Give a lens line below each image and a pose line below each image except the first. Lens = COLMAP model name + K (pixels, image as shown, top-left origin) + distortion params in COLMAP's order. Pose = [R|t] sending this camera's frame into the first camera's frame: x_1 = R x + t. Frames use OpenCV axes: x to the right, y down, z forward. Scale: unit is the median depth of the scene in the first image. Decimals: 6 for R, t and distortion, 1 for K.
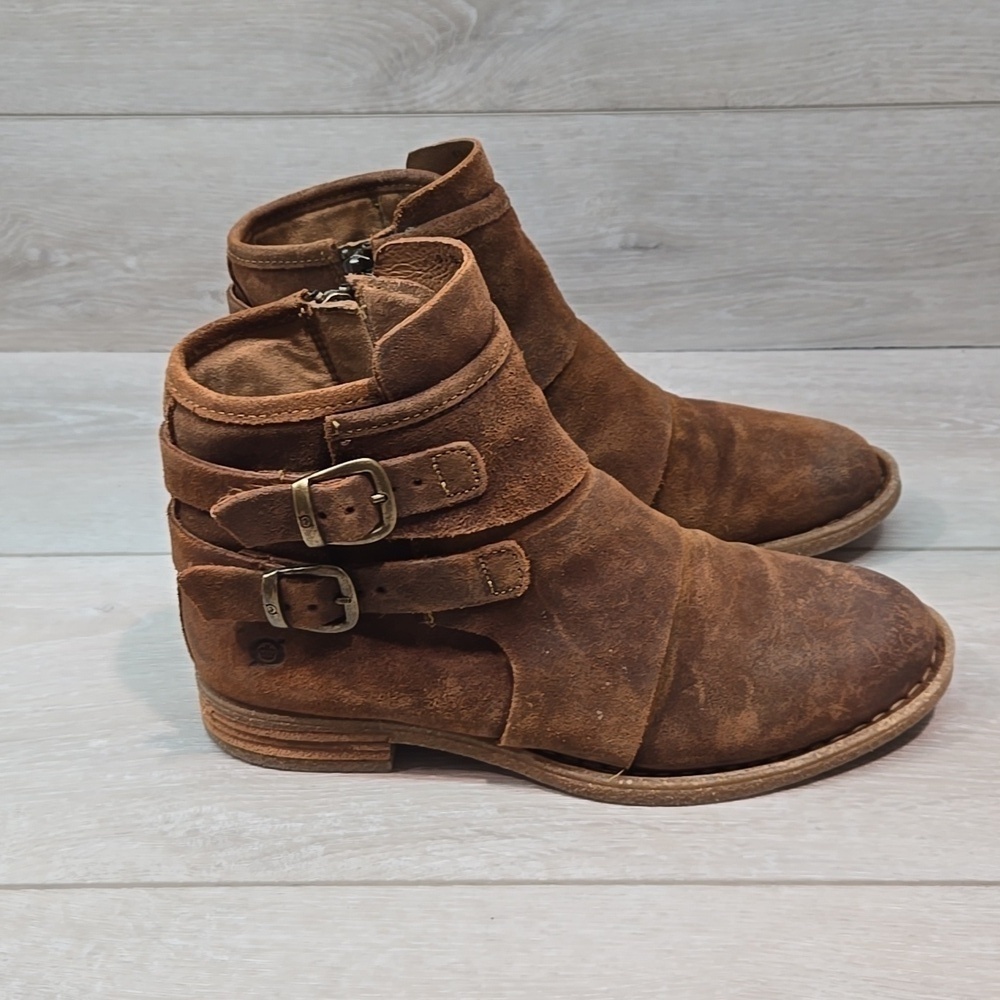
lens RADIAL K [[1484.5, 0, 500.5], [0, 1484.5, 498.9], [0, 0, 1]] dist [0.049945, 0.000000]
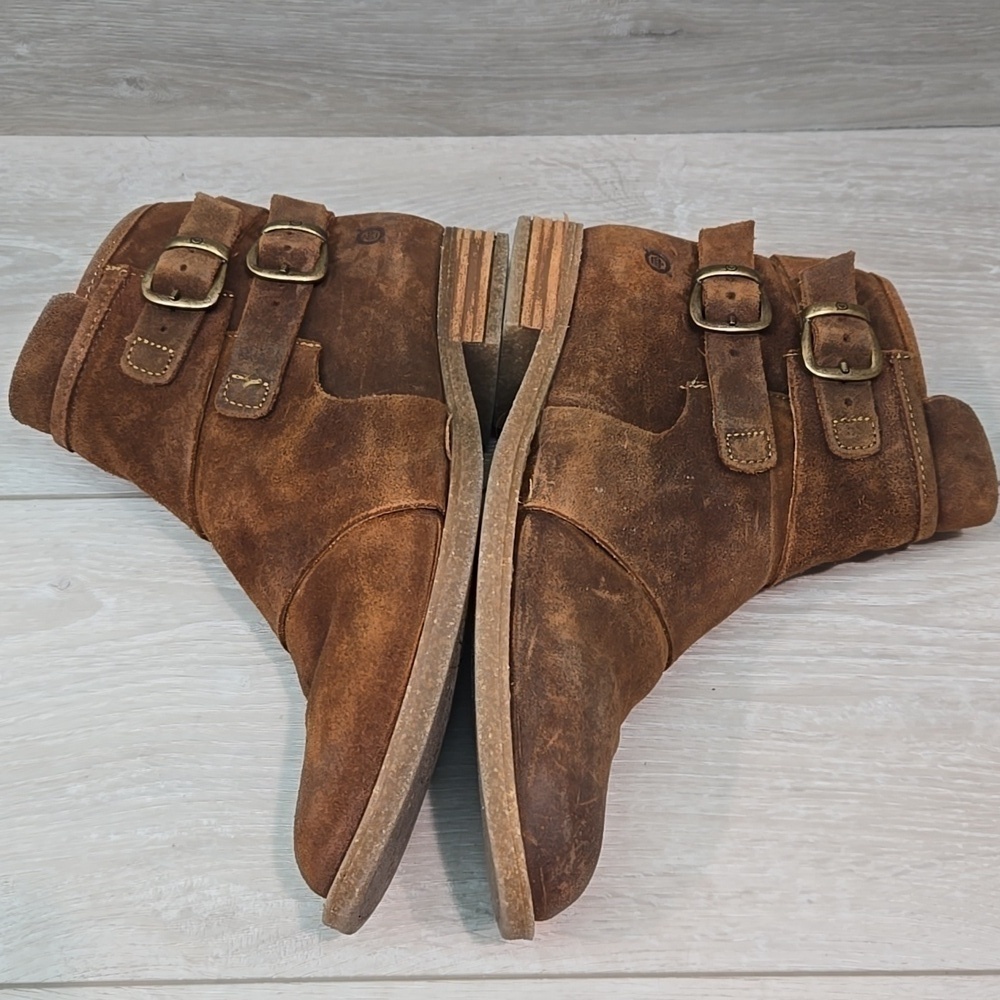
lens RADIAL K [[1484.5, 0, 508.8], [0, 1484.5, 498.7], [0, 0, 1]] dist [0.049945, 0.000000]
pose [[0.999780, -0.014575, 0.015091, -0.000825], [0.005498, 0.876174, 0.481963, -0.346363], [-0.020247, -0.481774, 0.876061, 0.174329]]
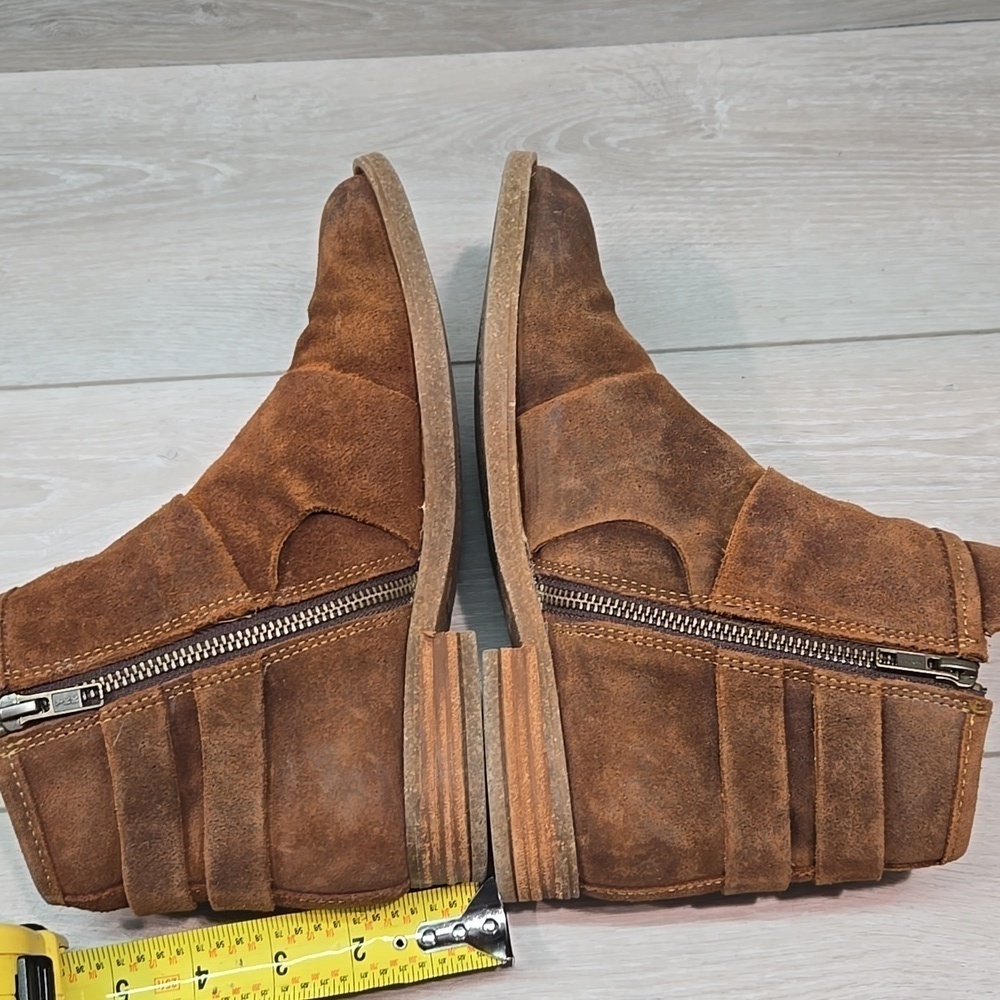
lens RADIAL K [[1484.5, 0, 500.0], [0, 1484.5, 503.5], [0, 0, 1]] dist [0.049945, 0.000000]
pose [[0.998270, -0.057245, 0.013382, -0.049721], [0.045212, 0.893068, 0.447644, -0.276012], [-0.037576, -0.446265, 0.894112, 0.073481]]
